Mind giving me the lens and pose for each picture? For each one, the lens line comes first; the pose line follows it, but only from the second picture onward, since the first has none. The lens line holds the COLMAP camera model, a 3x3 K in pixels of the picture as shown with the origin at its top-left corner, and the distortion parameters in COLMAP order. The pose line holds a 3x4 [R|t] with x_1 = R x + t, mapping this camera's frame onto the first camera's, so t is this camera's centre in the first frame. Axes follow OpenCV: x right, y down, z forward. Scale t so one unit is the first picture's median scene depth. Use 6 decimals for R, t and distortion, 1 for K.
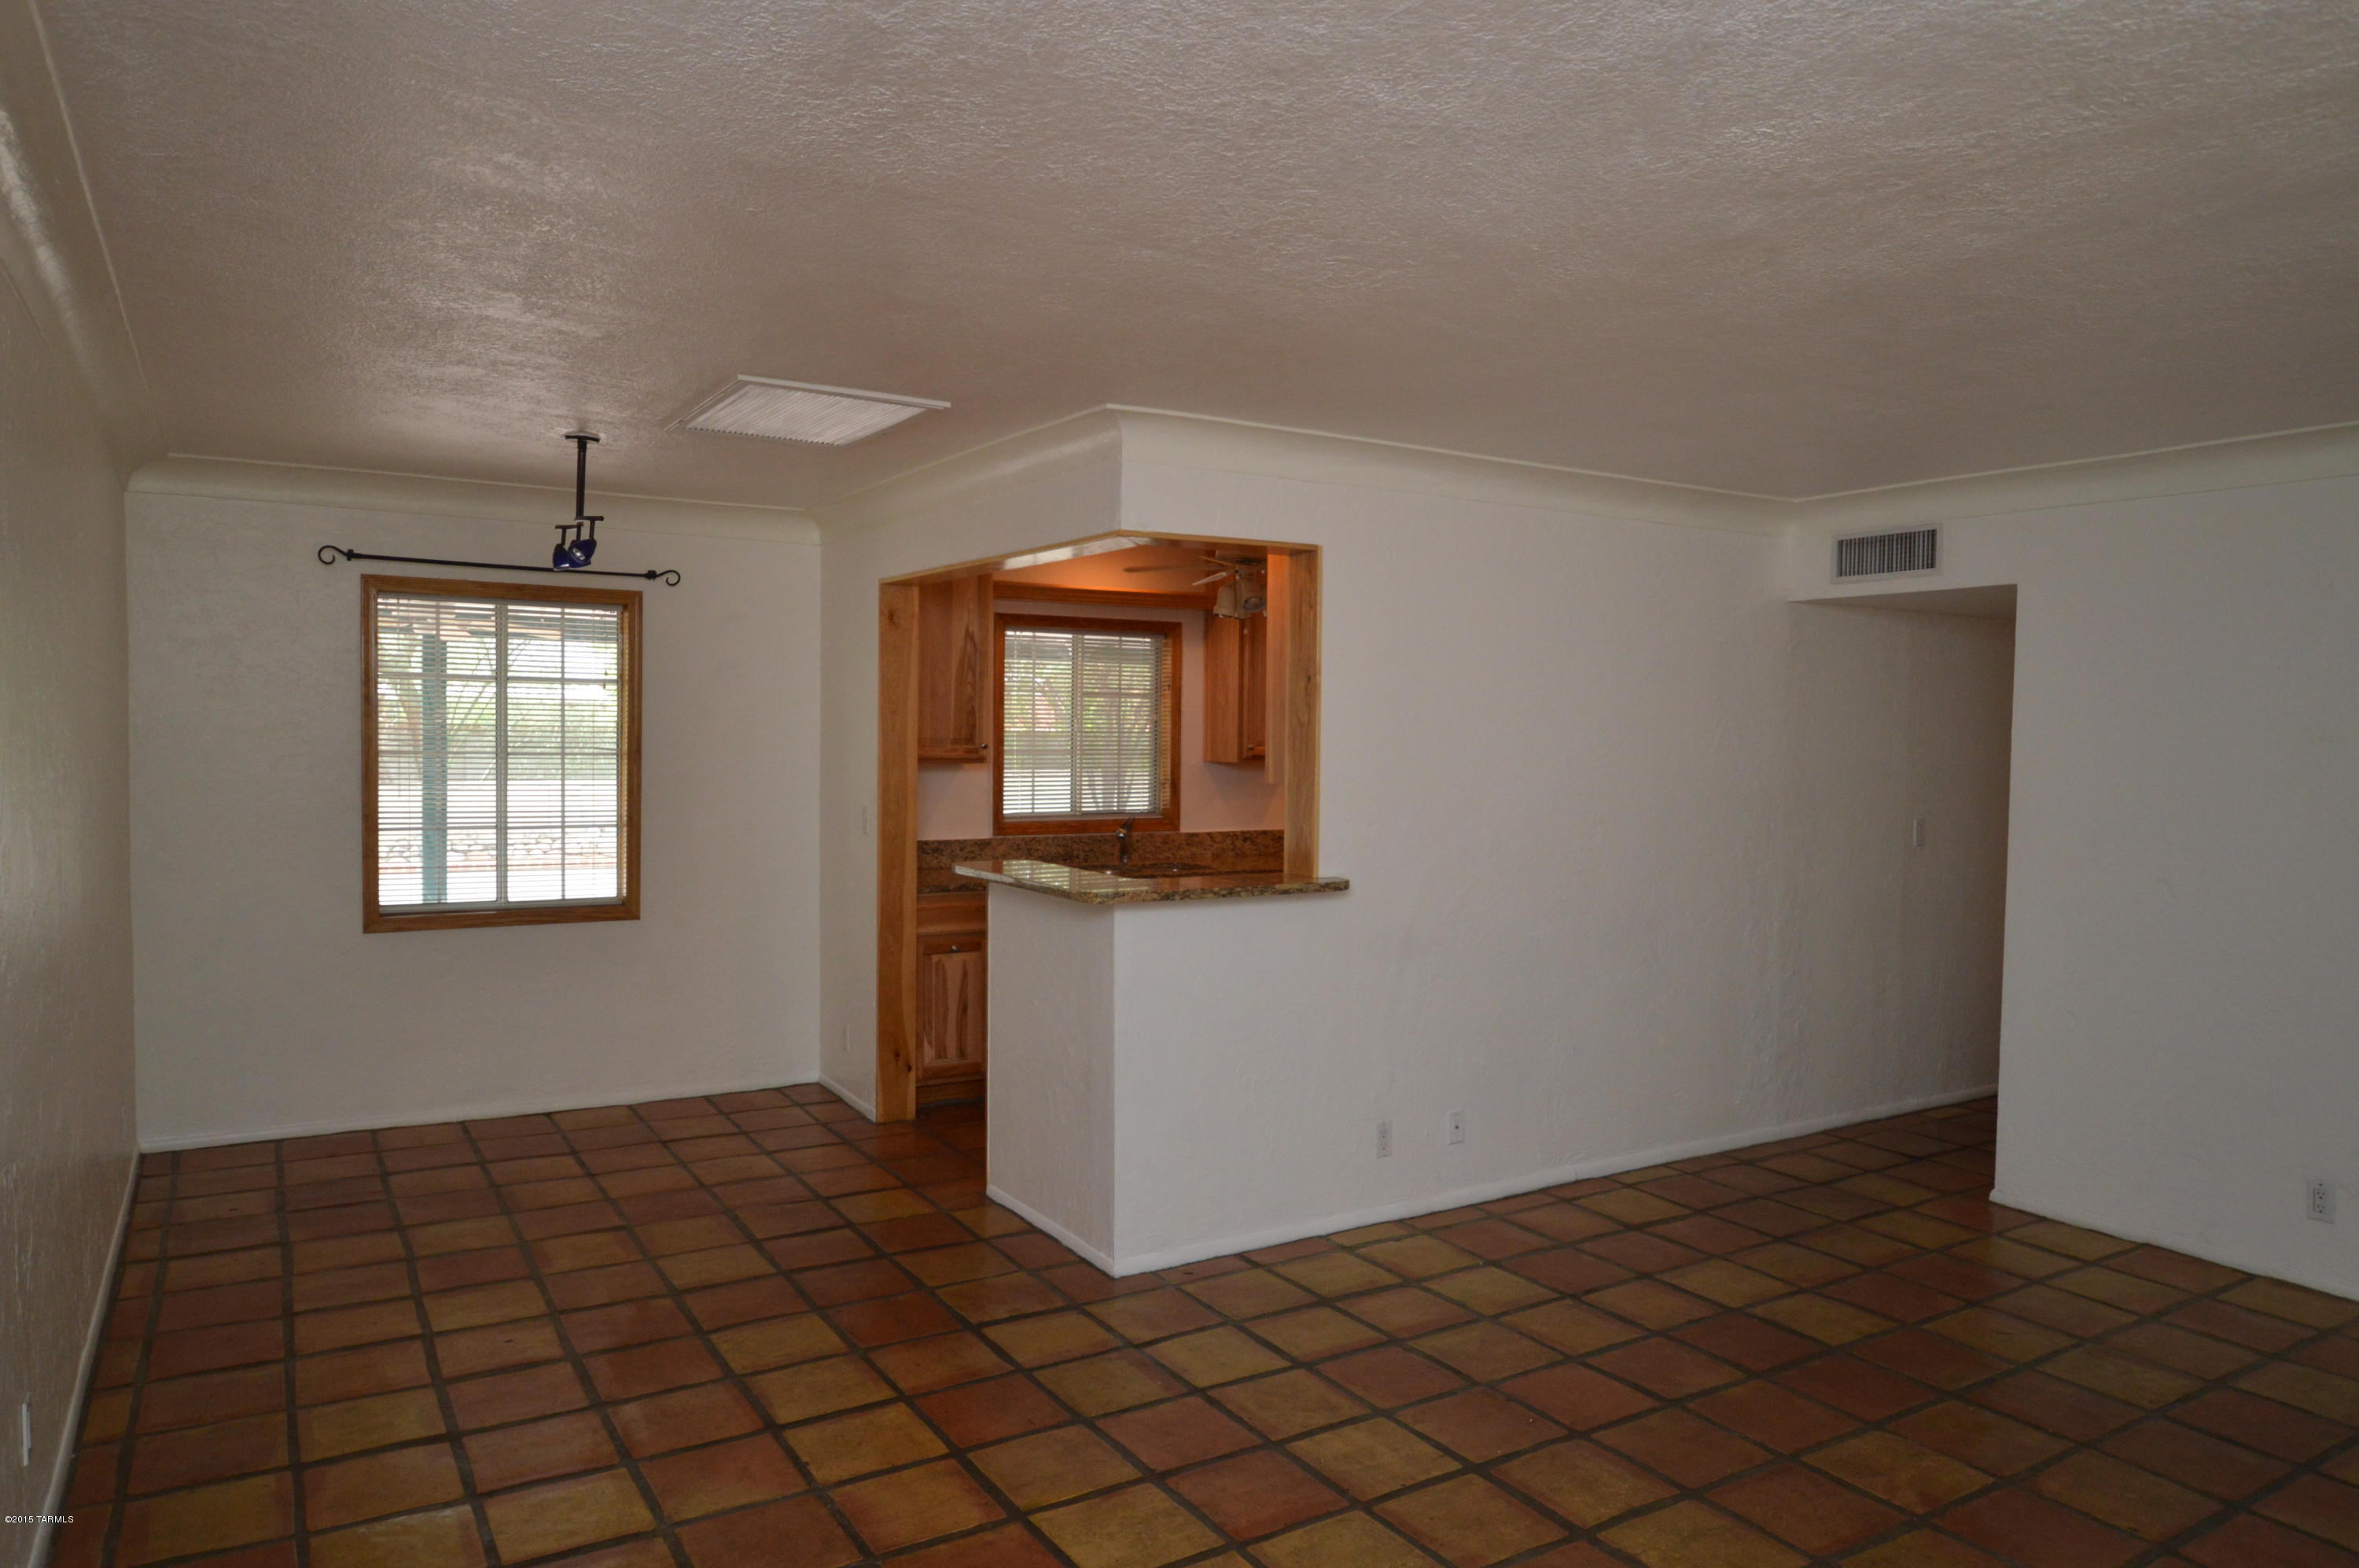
lens RADIAL K [[1521.0, 0, 1179.2], [0, 1521.0, 770.0], [0, 0, 1]] dist [-0.002007, -0.006694]
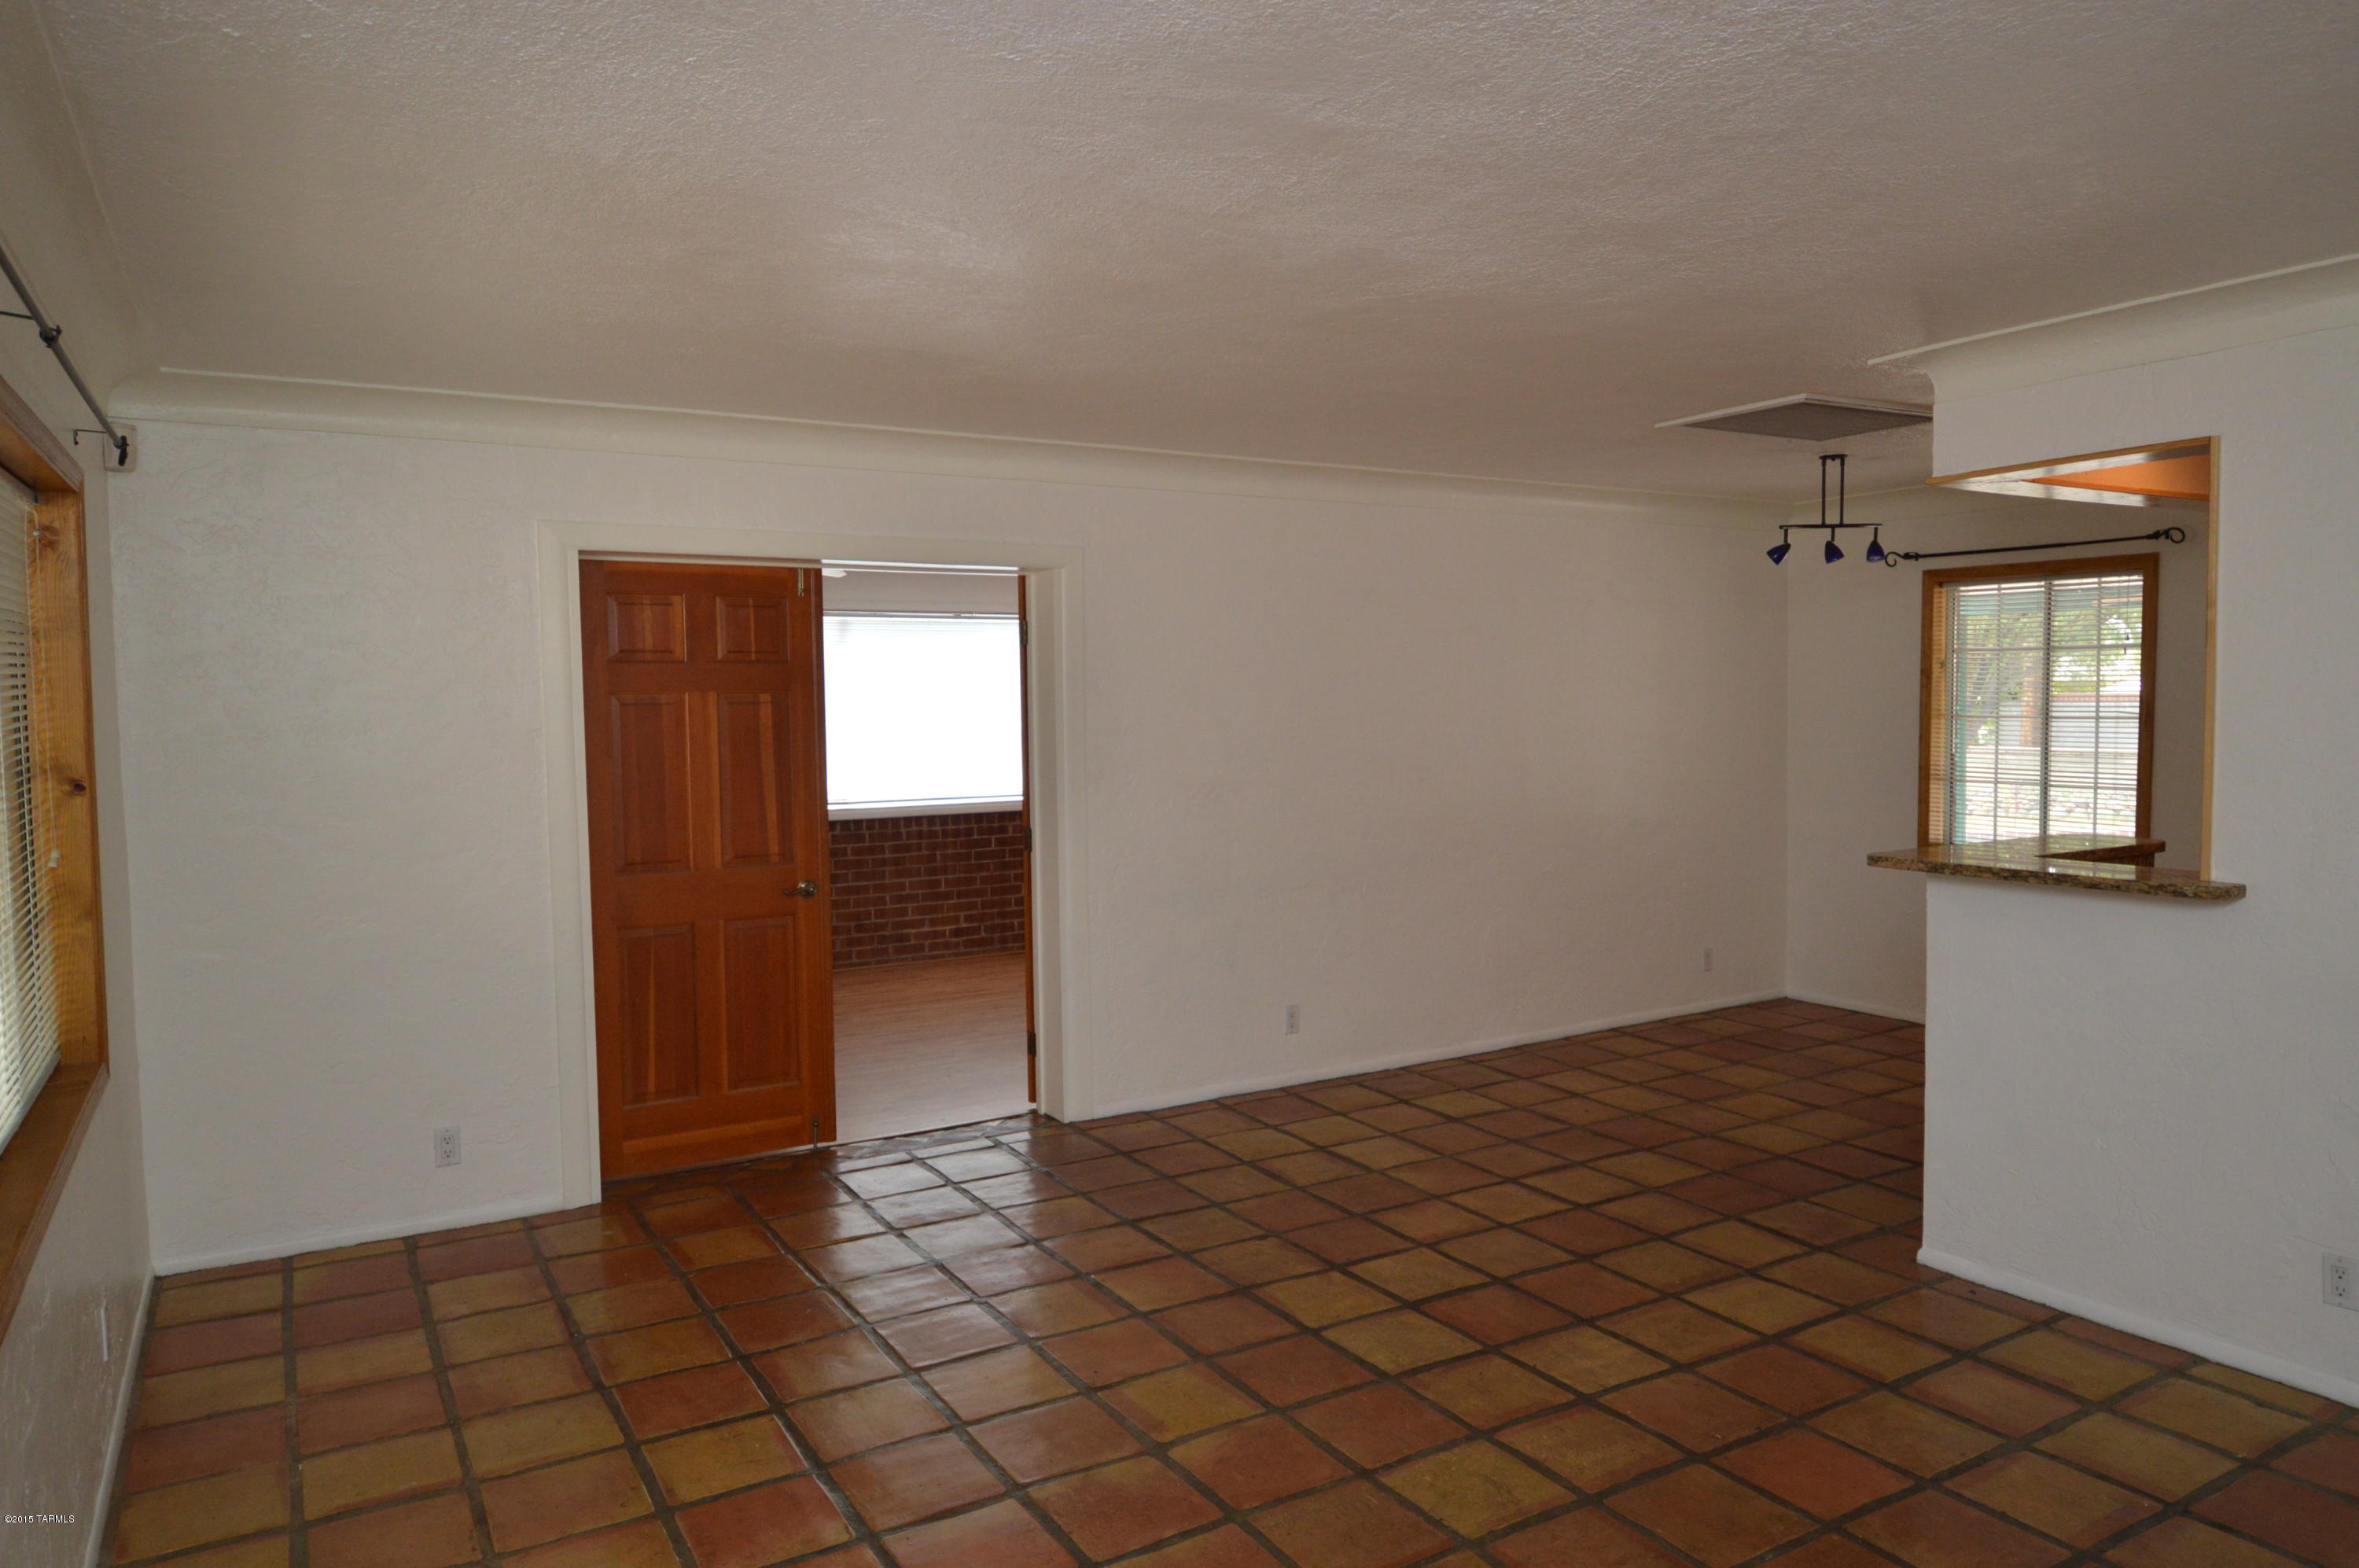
lens RADIAL K [[1521.0, 0, 1179.1], [0, 1521.0, 790.0], [0, 0, 1]] dist [-0.002007, -0.006694]
pose [[-0.012894, 0.049001, -0.998716, 0.959599], [-0.017151, 0.998641, 0.049218, -0.002722], [0.999770, 0.017763, -0.012036, 0.572673]]
